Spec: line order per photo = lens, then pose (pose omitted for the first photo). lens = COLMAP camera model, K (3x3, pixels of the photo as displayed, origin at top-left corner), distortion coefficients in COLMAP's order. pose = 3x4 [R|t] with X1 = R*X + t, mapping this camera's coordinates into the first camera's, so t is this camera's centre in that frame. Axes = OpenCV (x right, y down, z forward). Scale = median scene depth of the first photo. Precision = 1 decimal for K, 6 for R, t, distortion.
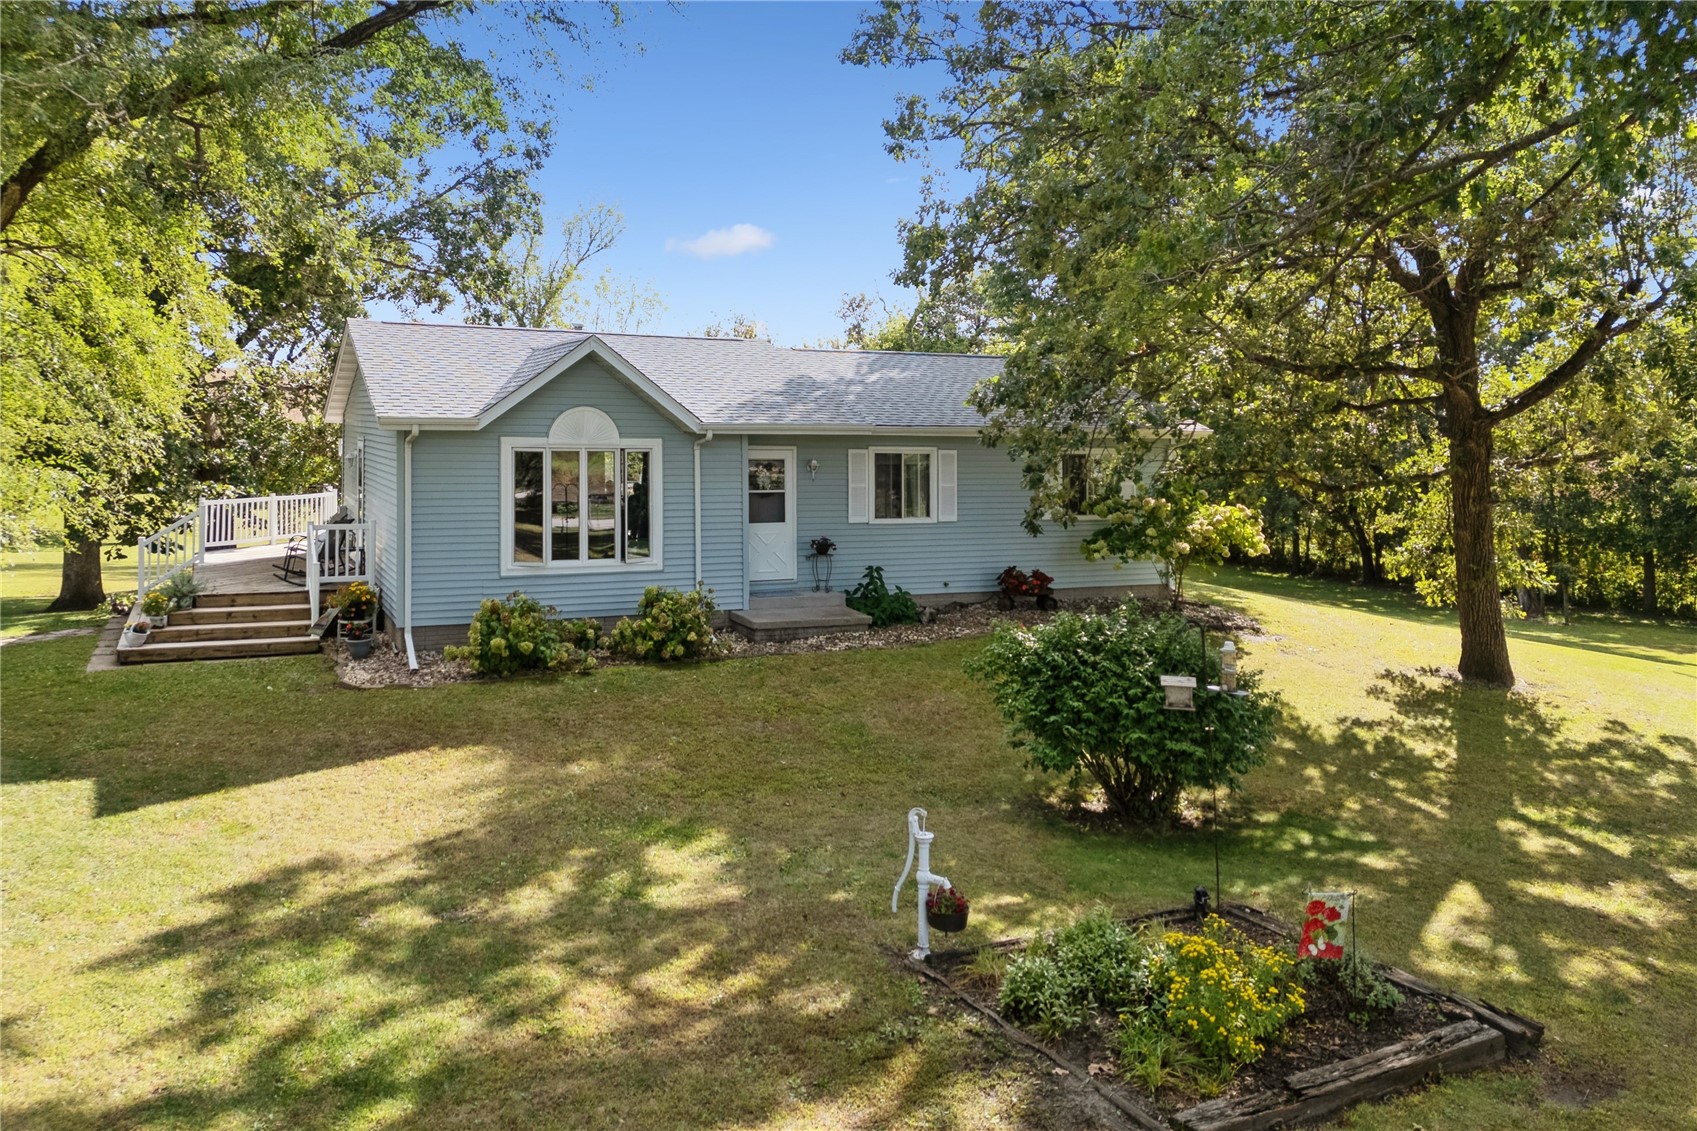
lens RADIAL K [[1231.7, 0, 848.5], [0, 1231.7, 565.5], [0, 0, 1]] dist [0.085627, -0.101431]
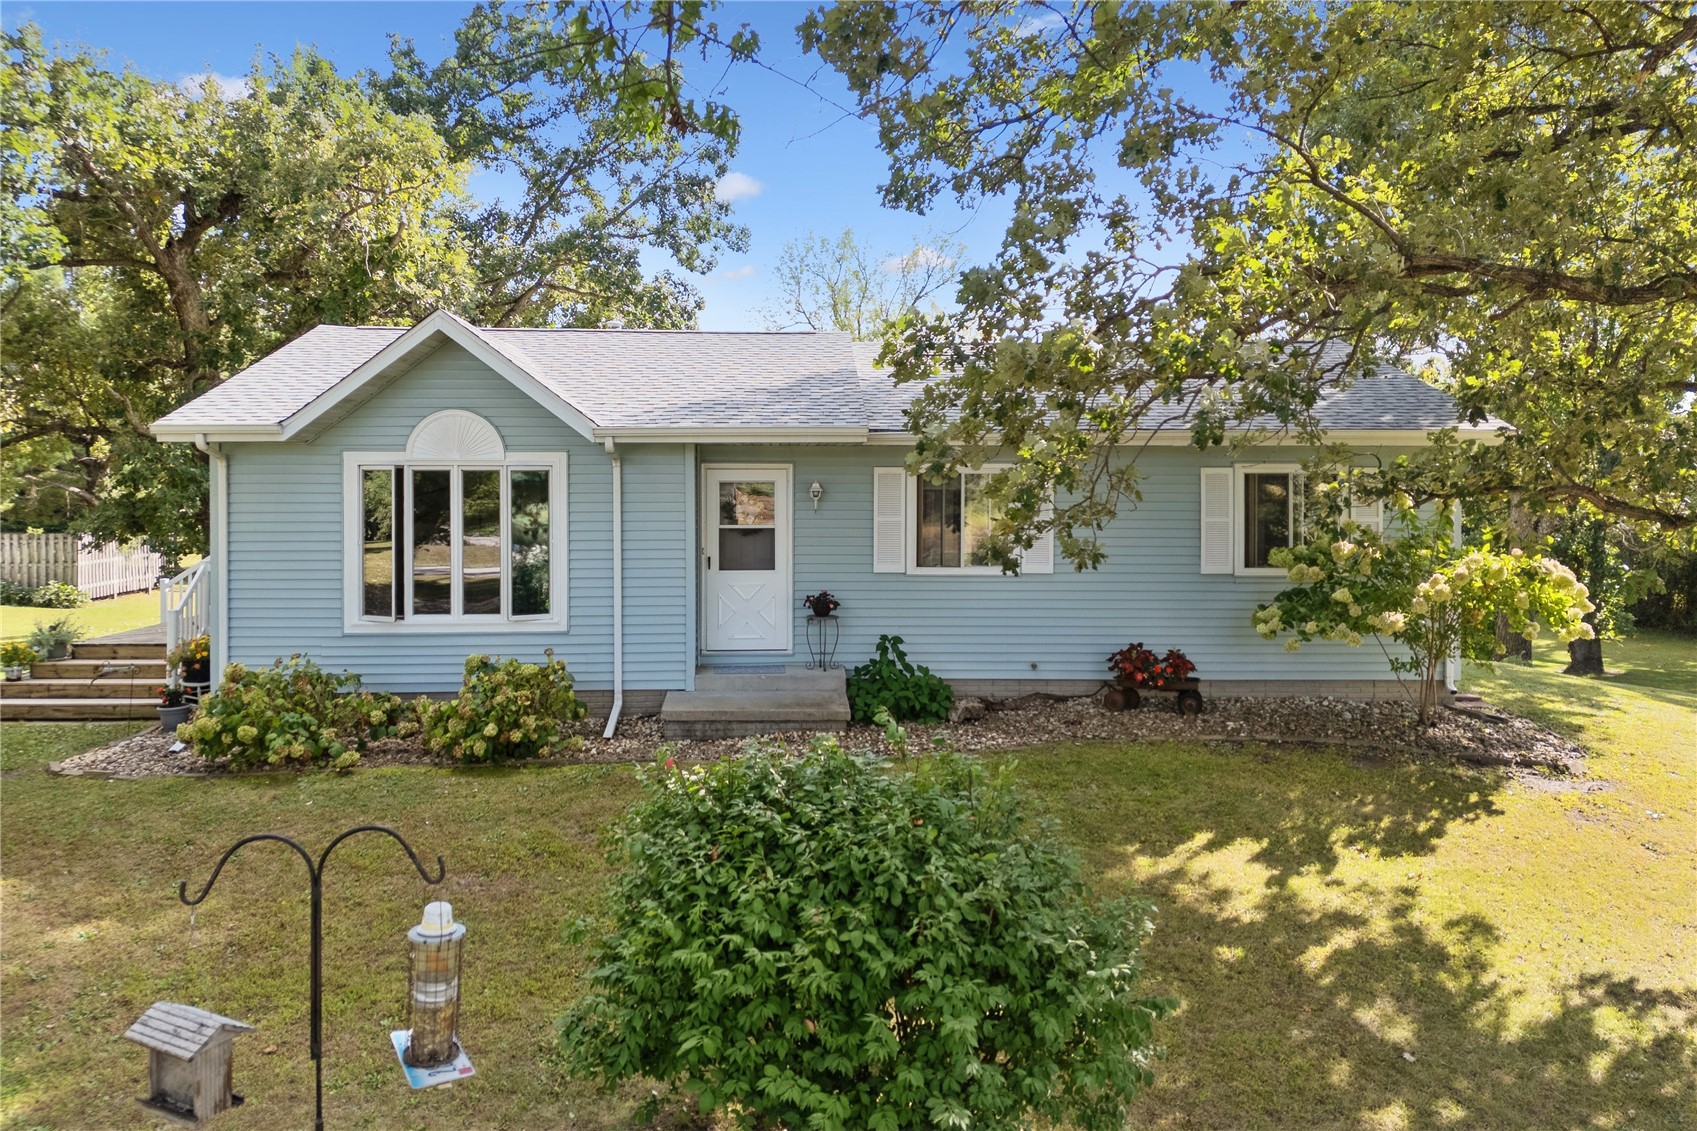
lens RADIAL K [[1231.7, 0, 848.5], [0, 1231.7, 565.5], [0, 0, 1]] dist [0.085627, -0.101431]
pose [[0.917562, 0.010334, -0.397459, 0.272769], [-0.029913, 0.998623, -0.043092, -0.008033], [0.396467, 0.051429, 0.916608, 0.362247]]
